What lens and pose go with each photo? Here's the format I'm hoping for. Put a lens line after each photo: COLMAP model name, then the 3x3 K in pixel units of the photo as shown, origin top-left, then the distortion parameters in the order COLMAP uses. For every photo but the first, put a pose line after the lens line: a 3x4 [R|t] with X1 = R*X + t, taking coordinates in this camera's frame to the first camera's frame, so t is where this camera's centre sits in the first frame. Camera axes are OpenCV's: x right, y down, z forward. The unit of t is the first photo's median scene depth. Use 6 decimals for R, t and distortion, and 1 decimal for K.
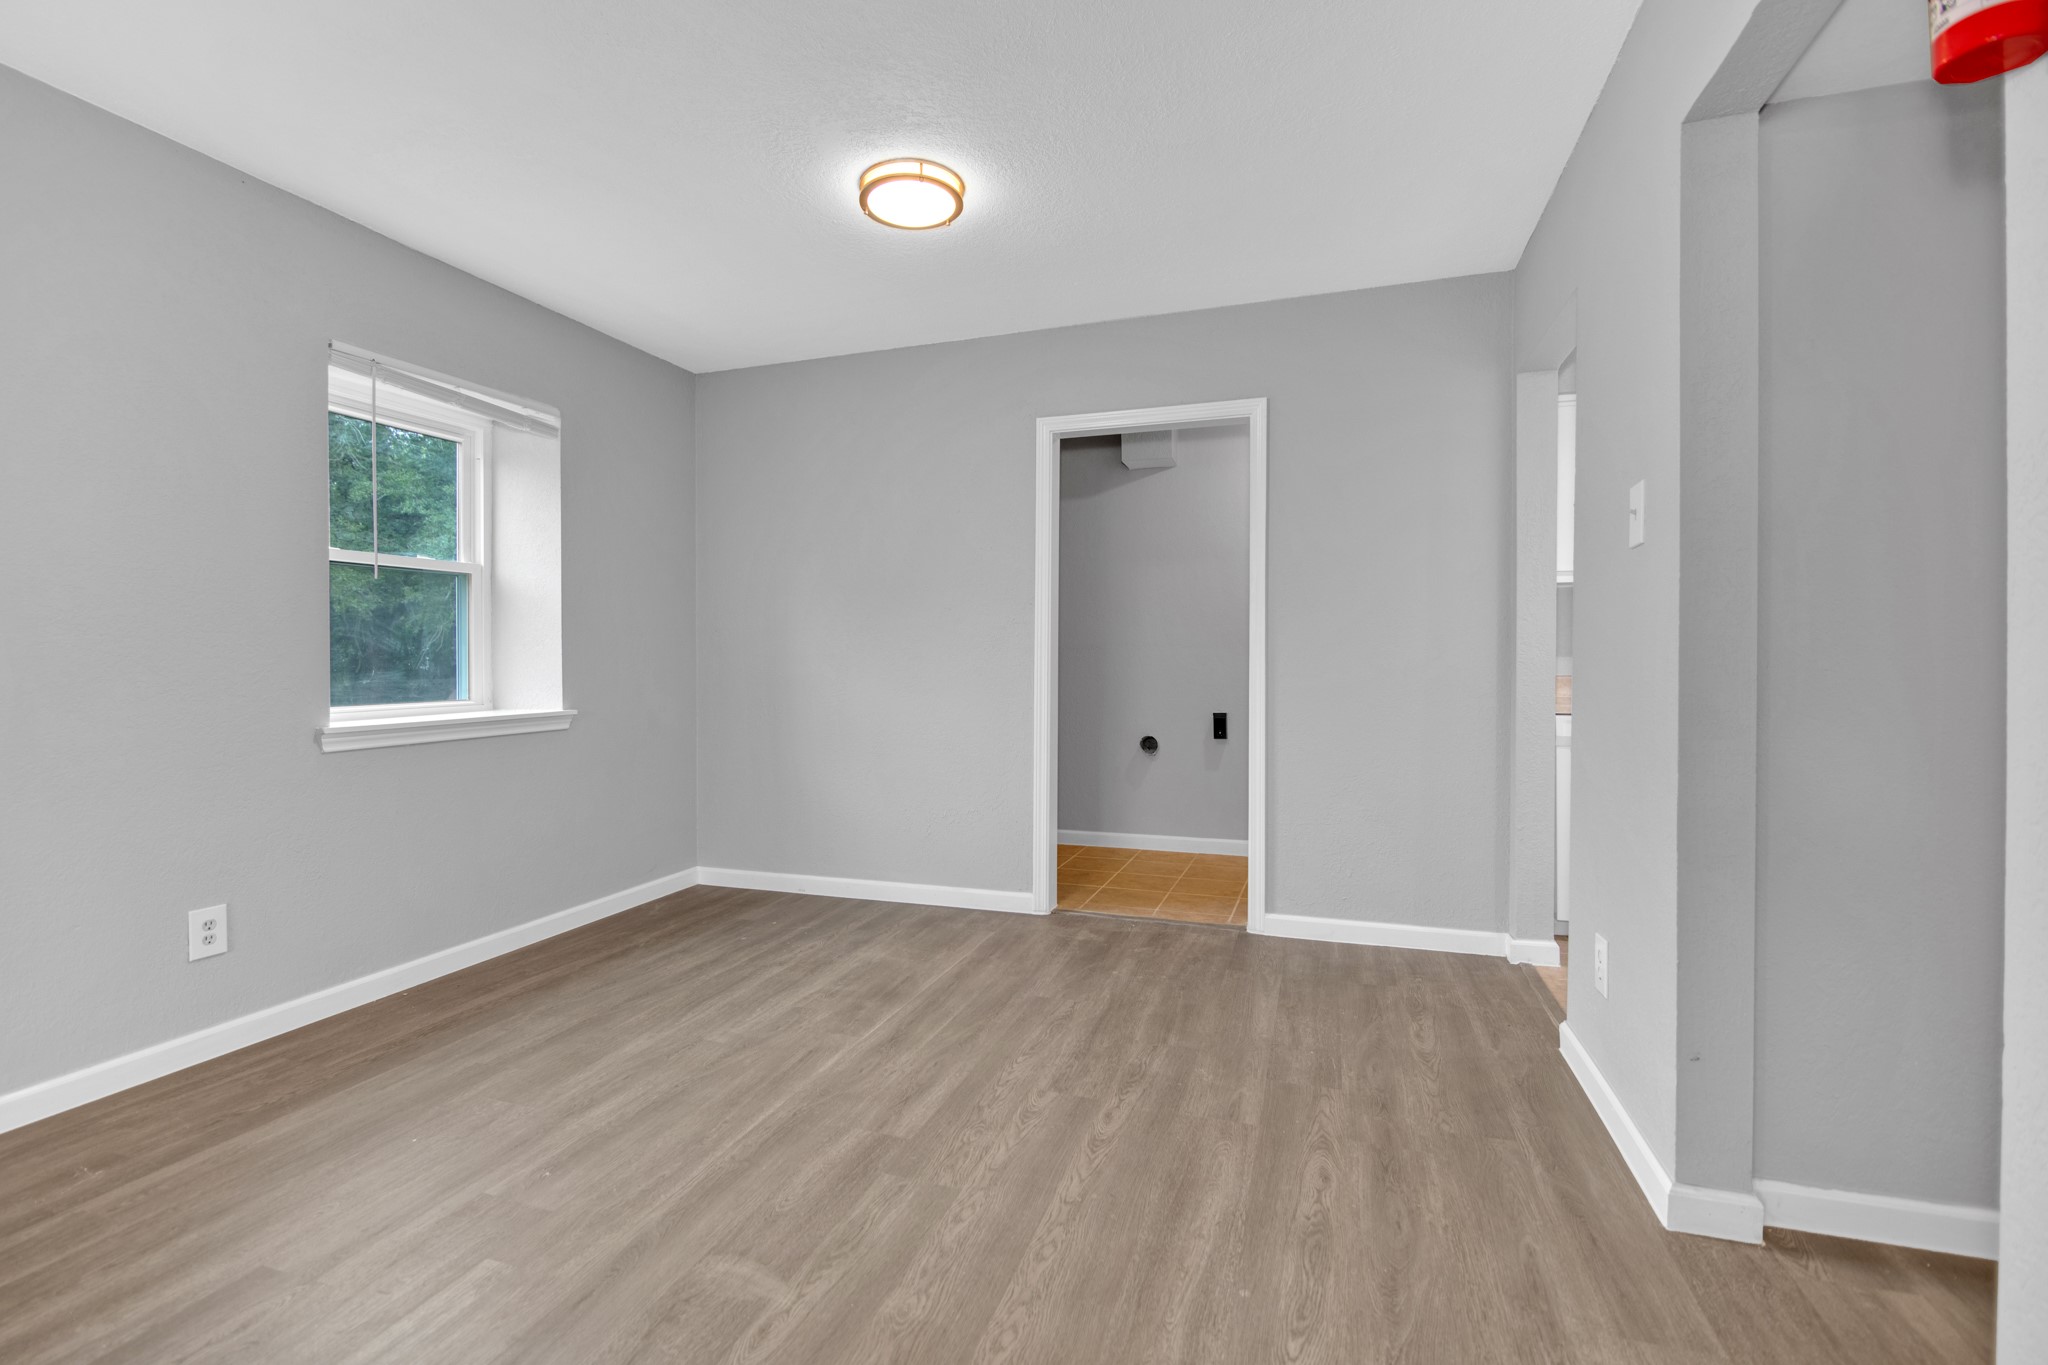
lens RADIAL K [[925.8, 0, 1009.9], [0, 925.8, 660.9], [0, 0, 1]] dist [0.003987, -0.009734]
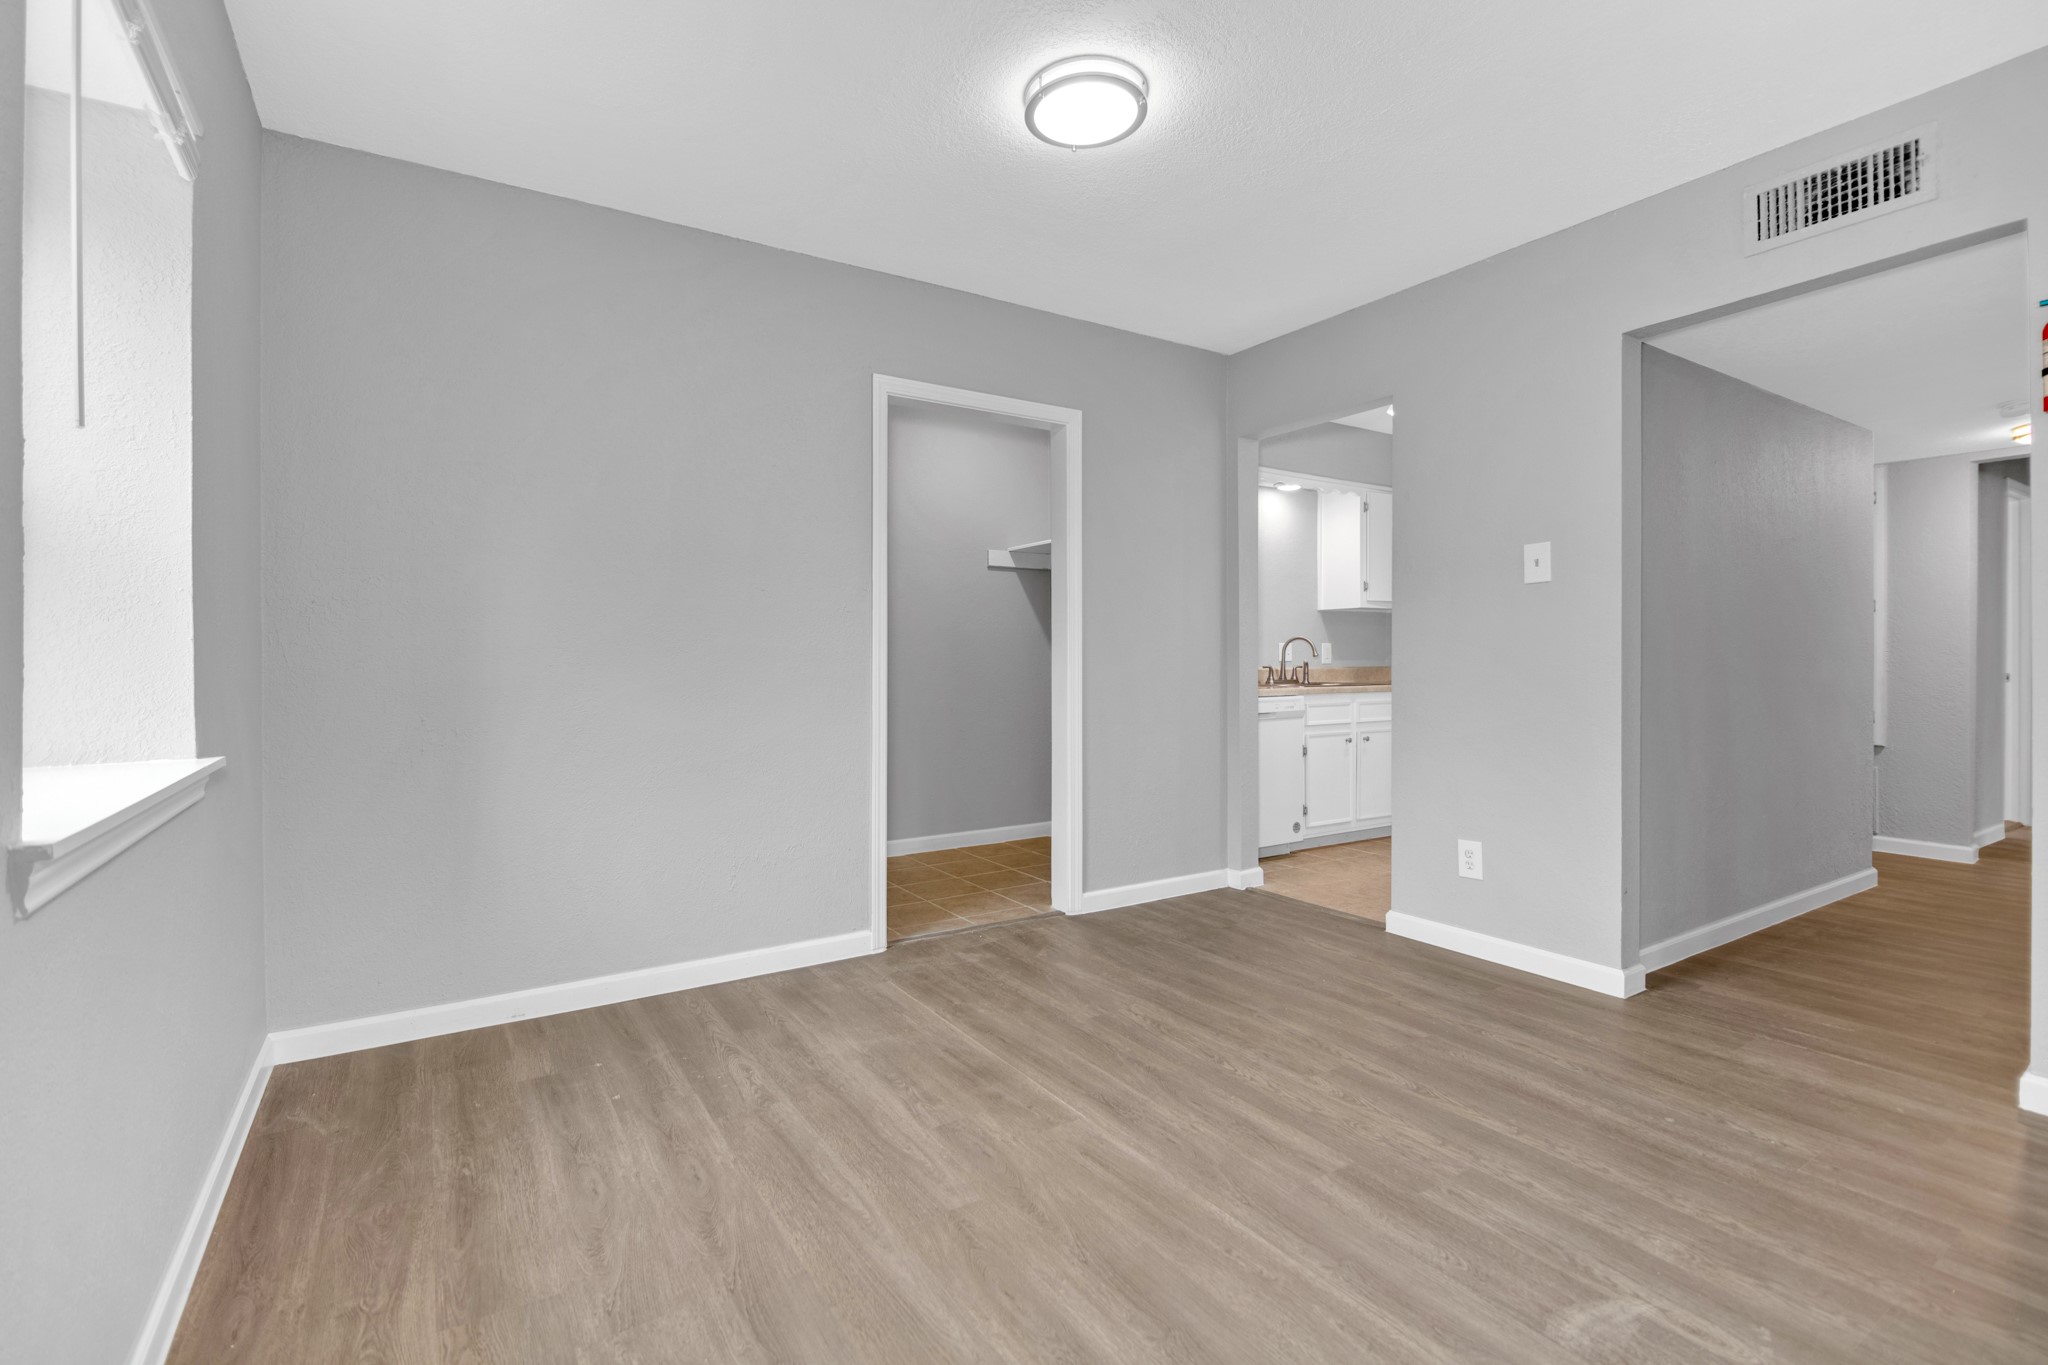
lens RADIAL K [[925.8, 0, 1009.9], [0, 925.8, 660.9], [0, 0, 1]] dist [0.003987, -0.009734]
pose [[0.626586, -0.003131, 0.779346, -0.754738], [0.003299, 0.999994, 0.001366, 0.000971], [-0.779345, 0.001715, 0.626592, 0.482424]]
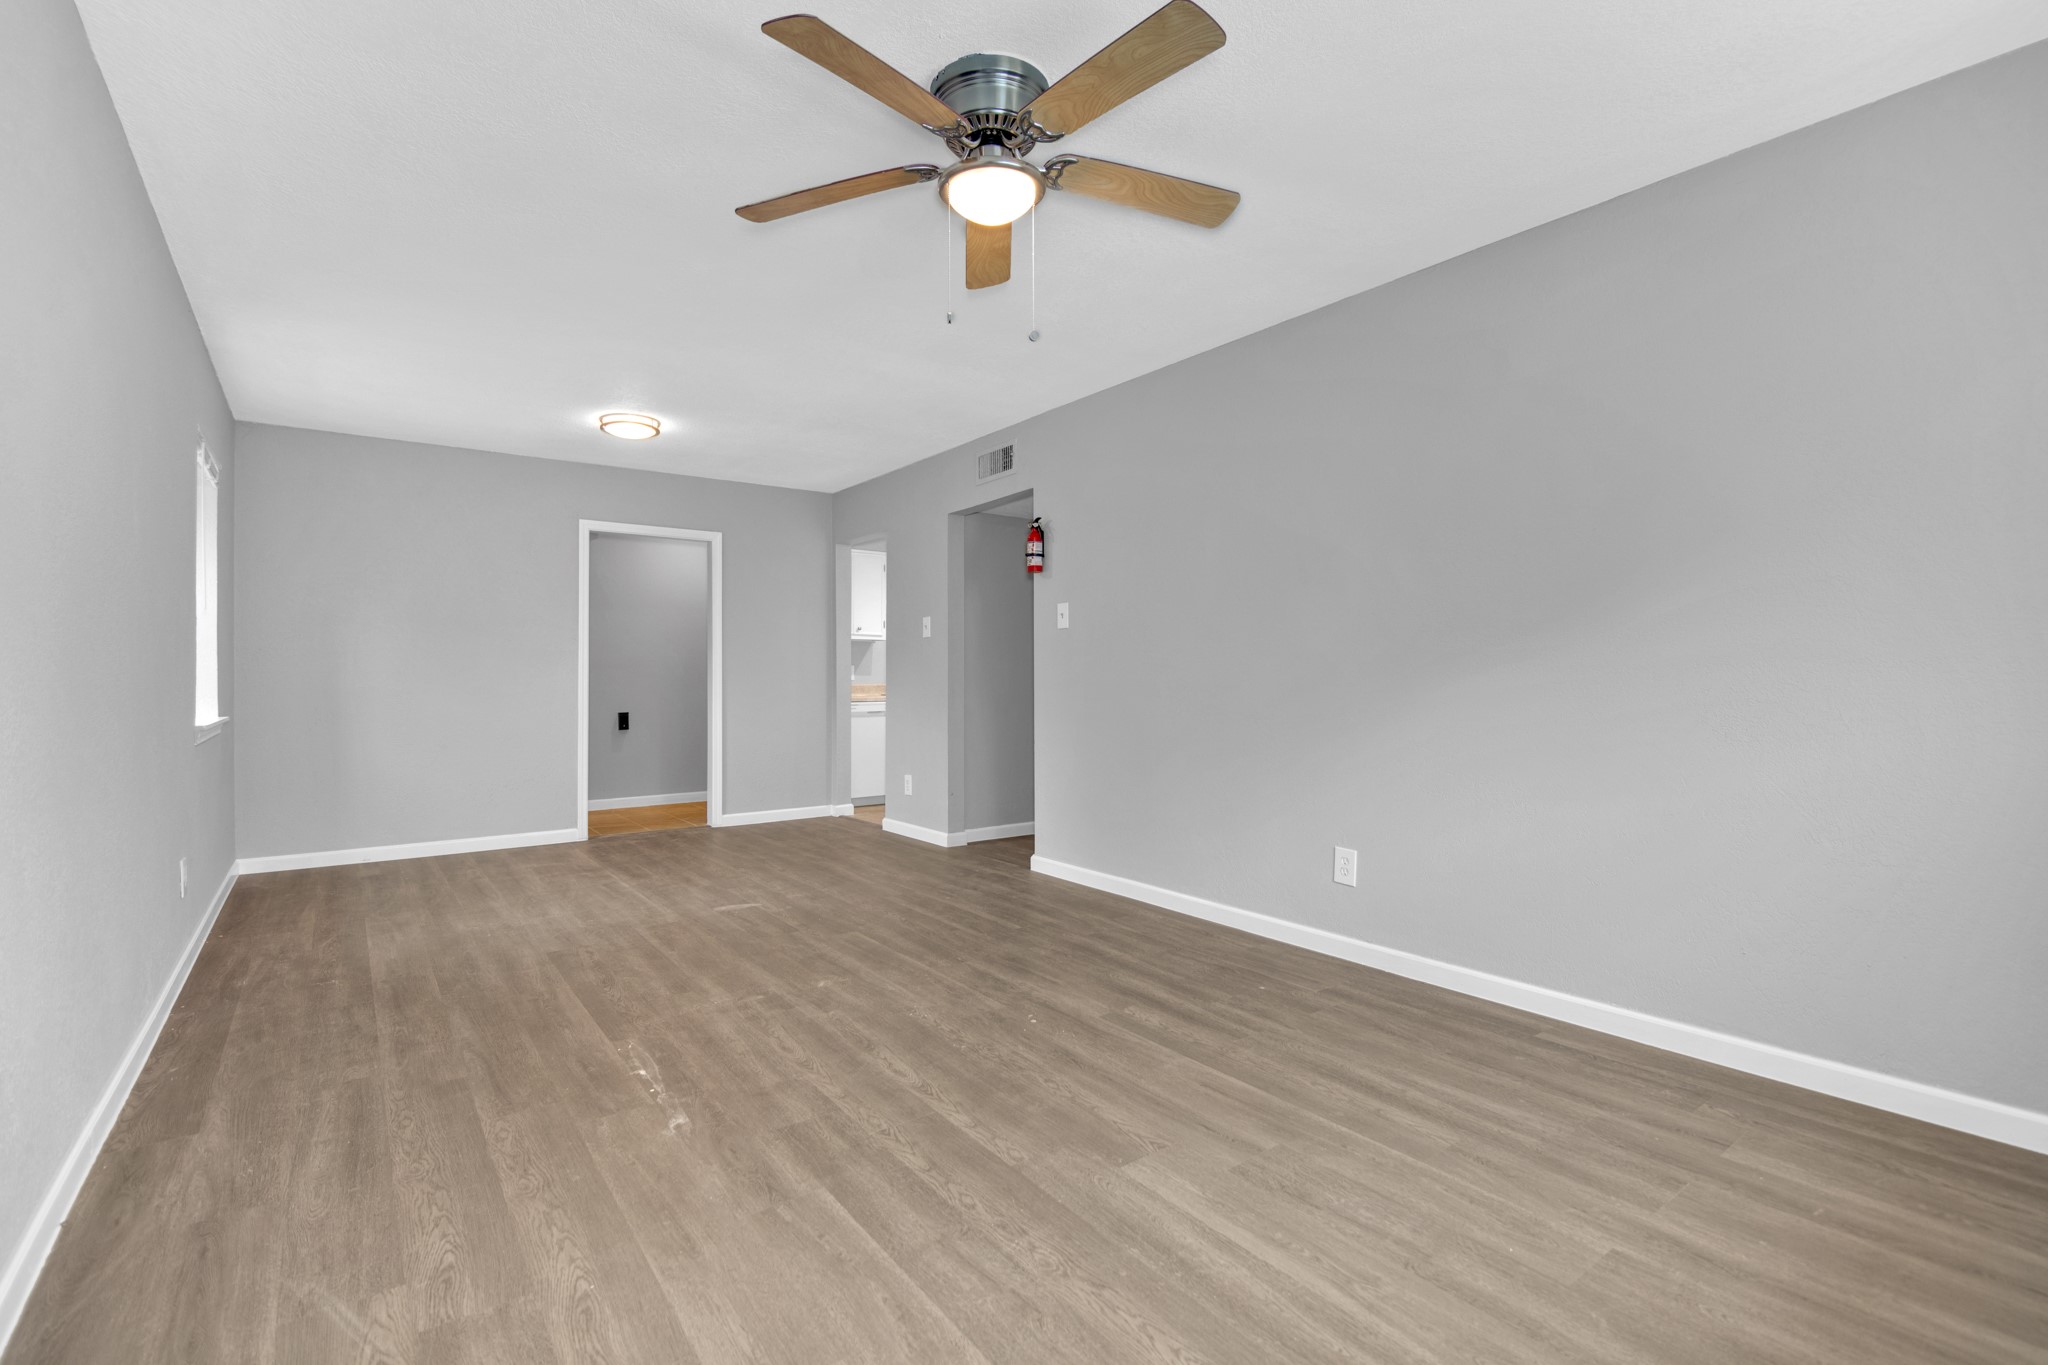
lens RADIAL K [[925.8, 0, 1009.9], [0, 925.8, 660.9], [0, 0, 1]] dist [0.003987, -0.009734]
pose [[0.575662, 0.015417, 0.817542, -1.111299], [0.003356, 0.999769, -0.021216, 0.011006], [-0.817681, 0.014957, 0.575477, -0.653222]]
